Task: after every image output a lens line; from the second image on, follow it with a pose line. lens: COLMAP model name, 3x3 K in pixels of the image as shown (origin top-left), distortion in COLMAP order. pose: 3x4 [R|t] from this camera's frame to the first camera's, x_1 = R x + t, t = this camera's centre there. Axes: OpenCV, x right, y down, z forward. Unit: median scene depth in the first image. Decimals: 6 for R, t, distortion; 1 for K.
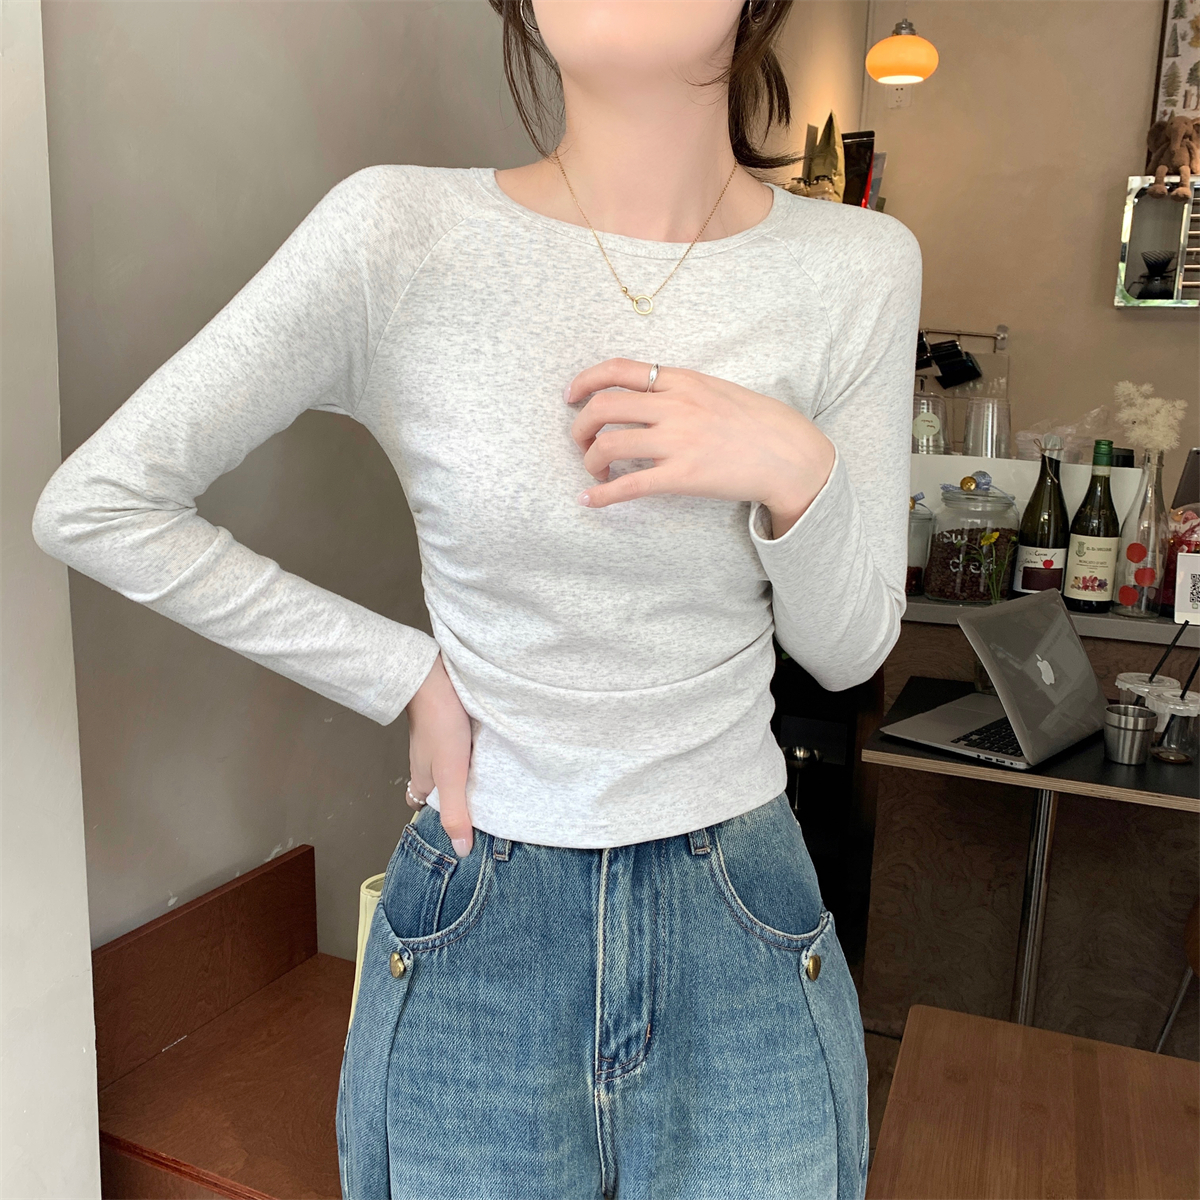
lens RADIAL K [[1176.0, 0, 600.2], [0, 1176.0, 605.5], [0, 0, 1]] dist [-0.001435, -0.006343]
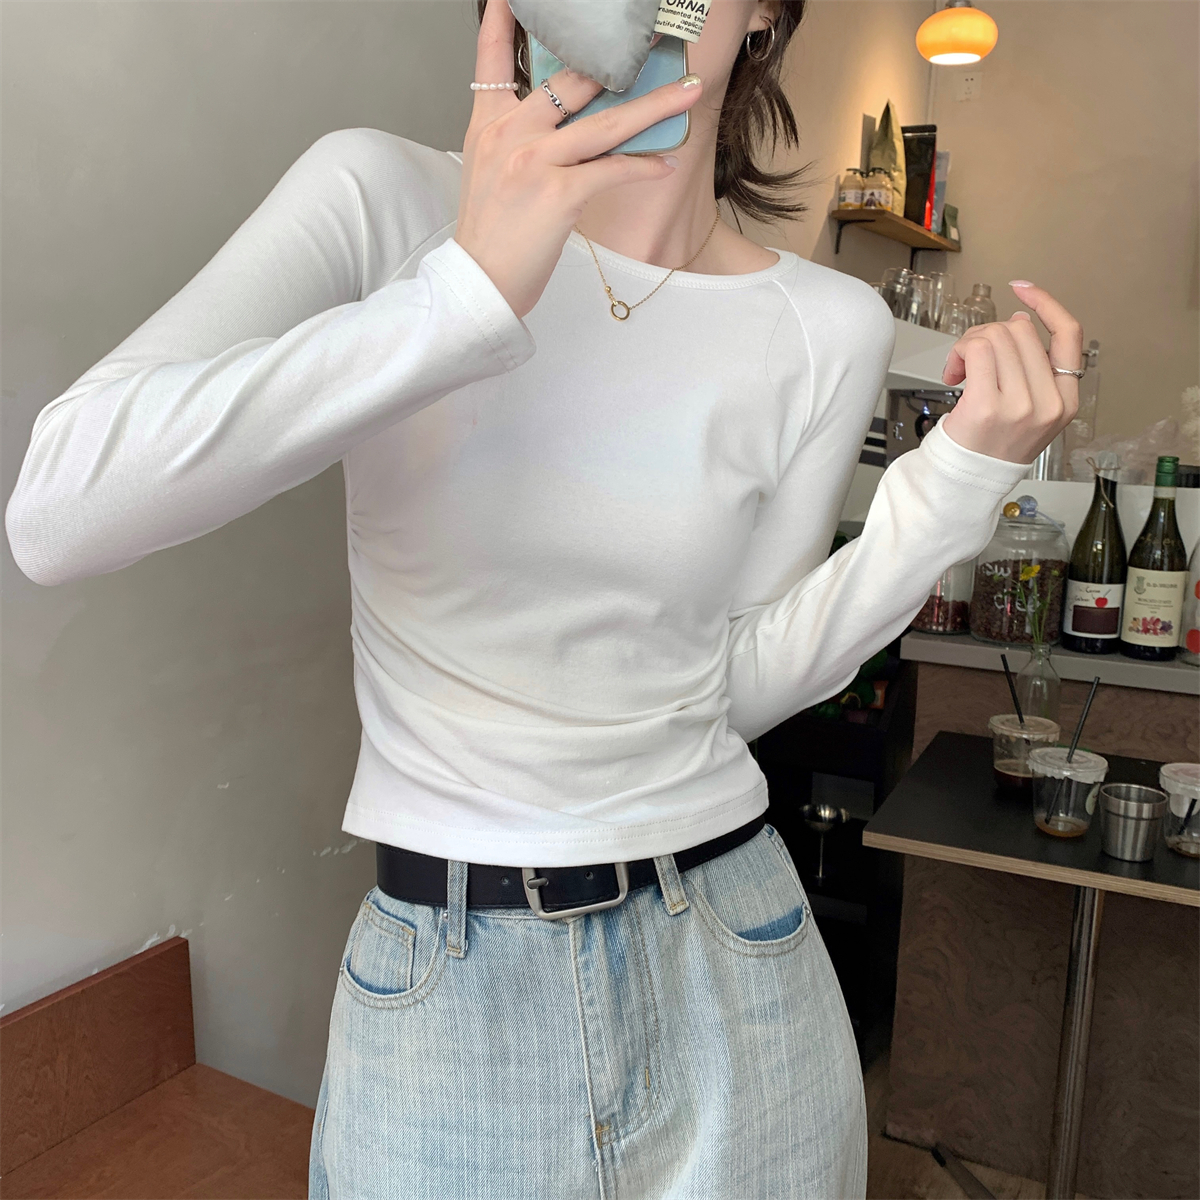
lens RADIAL K [[1201.9, 0, 605.7], [0, 1201.9, 609.6], [0, 0, 1]] dist [-0.017069, 0.024780]
pose [[0.997664, 0.004604, -0.068160, 0.084898], [-0.005560, 0.999889, -0.013845, -0.016481], [0.068089, 0.014191, 0.997578, 0.115204]]
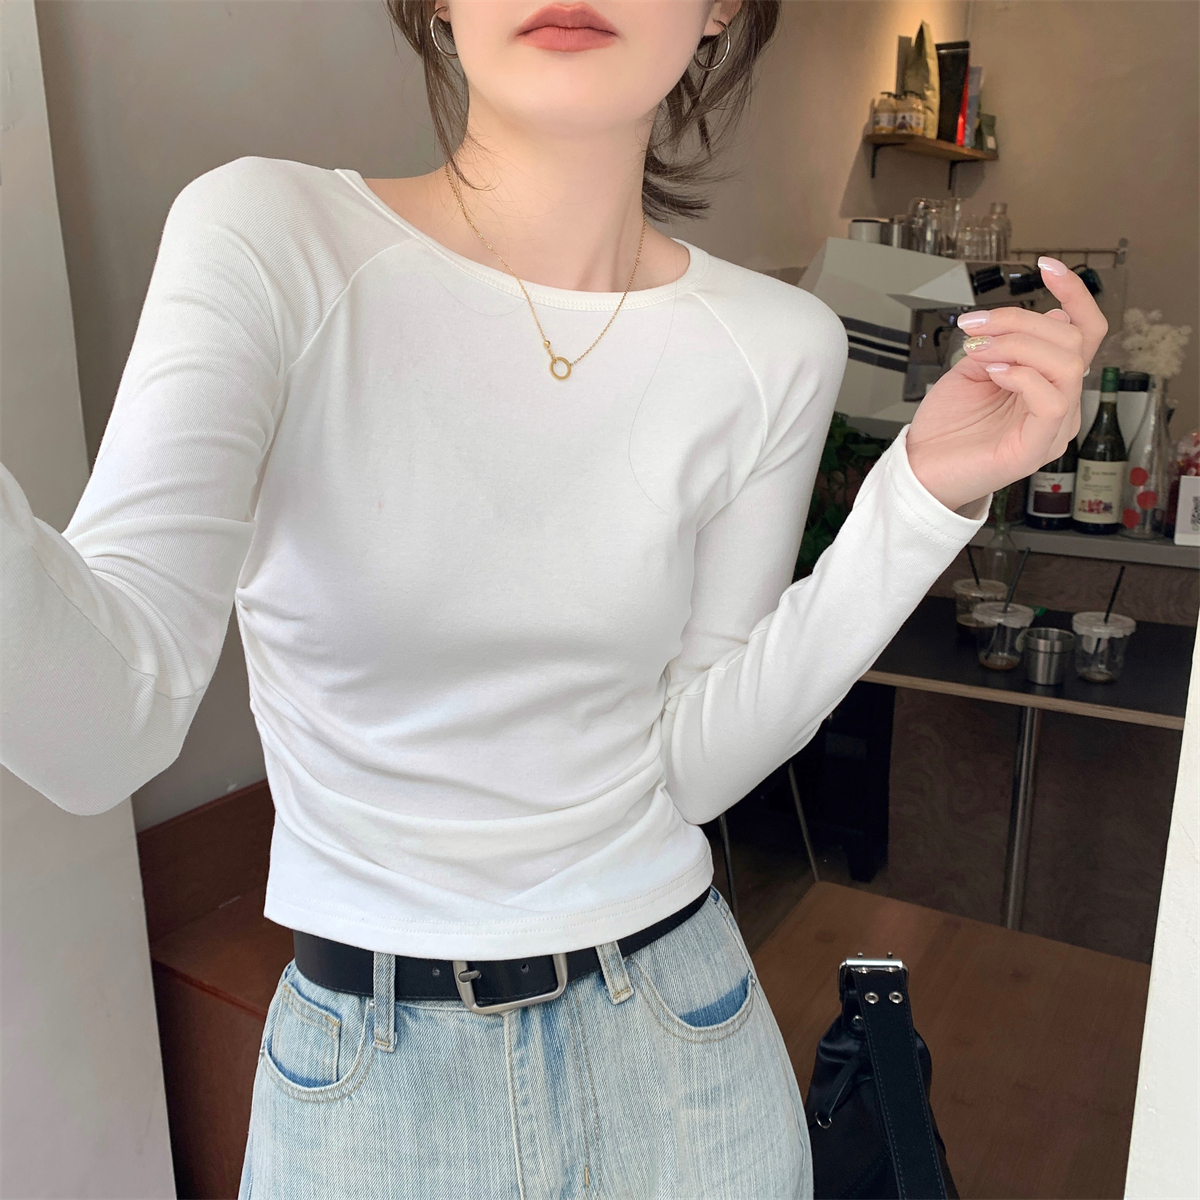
lens RADIAL K [[1165.3, 0, 600.0], [0, 1165.3, 600.0], [0, 0, 1]] dist [-0.000569, -0.002995]
pose [[0.990235, -0.004568, -0.139335, 0.125899], [0.014471, 0.997432, 0.070144, -0.015070], [0.138657, -0.071475, 0.987758, -0.086124]]
